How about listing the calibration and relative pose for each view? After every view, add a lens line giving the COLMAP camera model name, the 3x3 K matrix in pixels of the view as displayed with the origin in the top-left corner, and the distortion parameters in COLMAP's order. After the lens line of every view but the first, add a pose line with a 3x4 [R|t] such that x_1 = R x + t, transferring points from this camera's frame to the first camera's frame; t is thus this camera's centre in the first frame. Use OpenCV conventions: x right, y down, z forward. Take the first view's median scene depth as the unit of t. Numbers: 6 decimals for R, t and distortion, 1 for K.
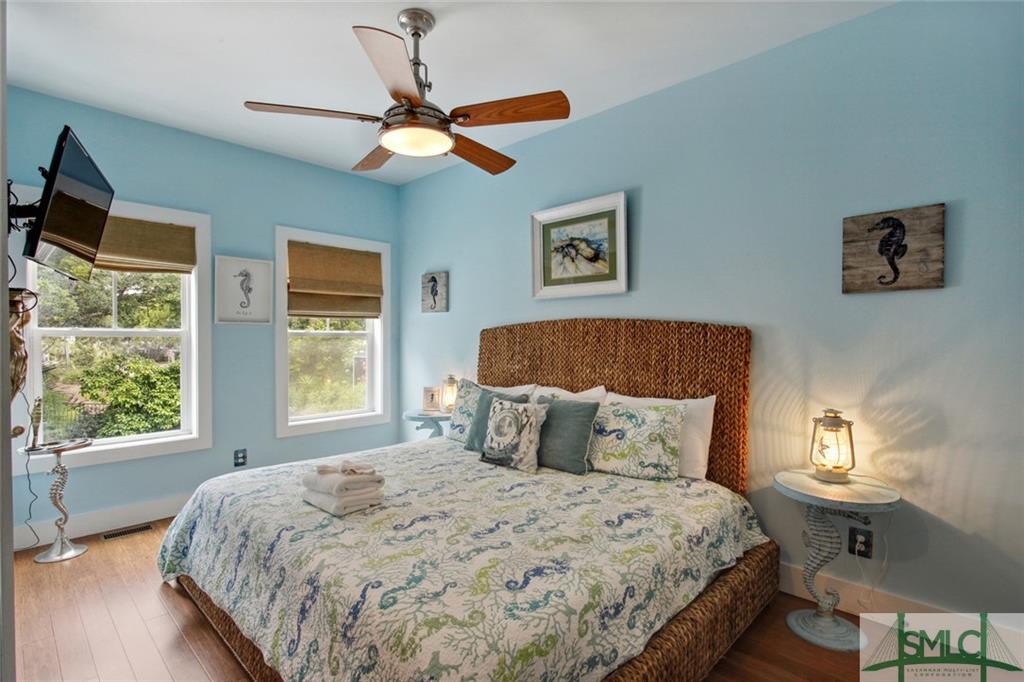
lens RADIAL K [[493.5, 0, 511.7], [0, 493.5, 341.0], [0, 0, 1]] dist [-0.010309, 0.005568]
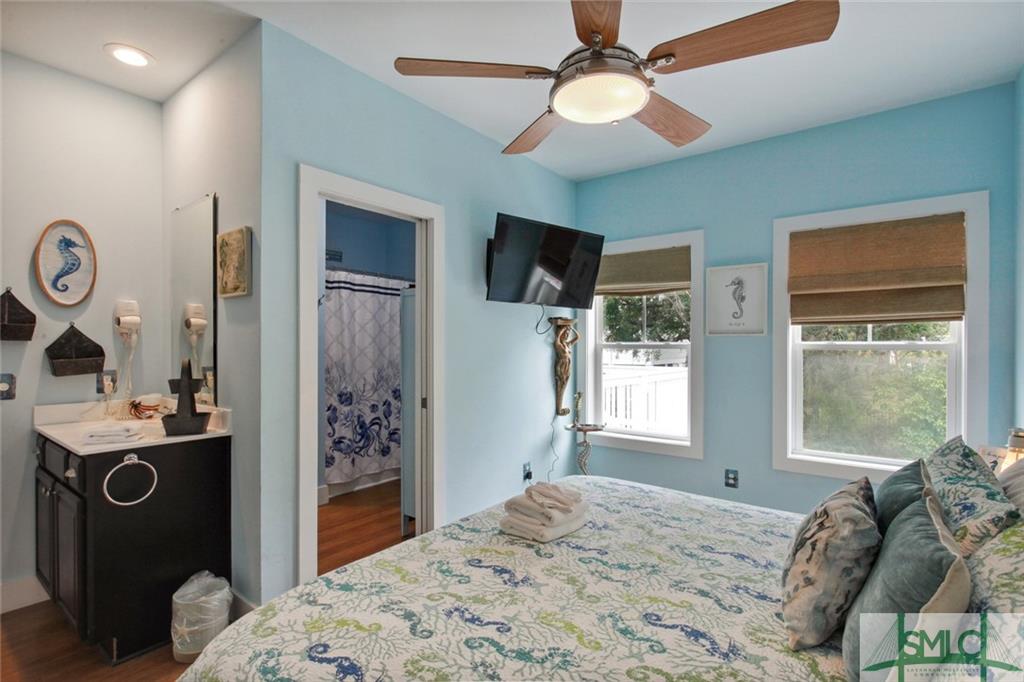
lens RADIAL K [[493.5, 0, 509.5], [0, 493.5, 341.6], [0, 0, 1]] dist [-0.010309, 0.005568]
pose [[0.095827, -0.009291, -0.995355, 0.359033], [-0.009054, 0.999907, -0.010205, -0.010999], [0.995357, 0.009990, 0.095734, 0.507587]]
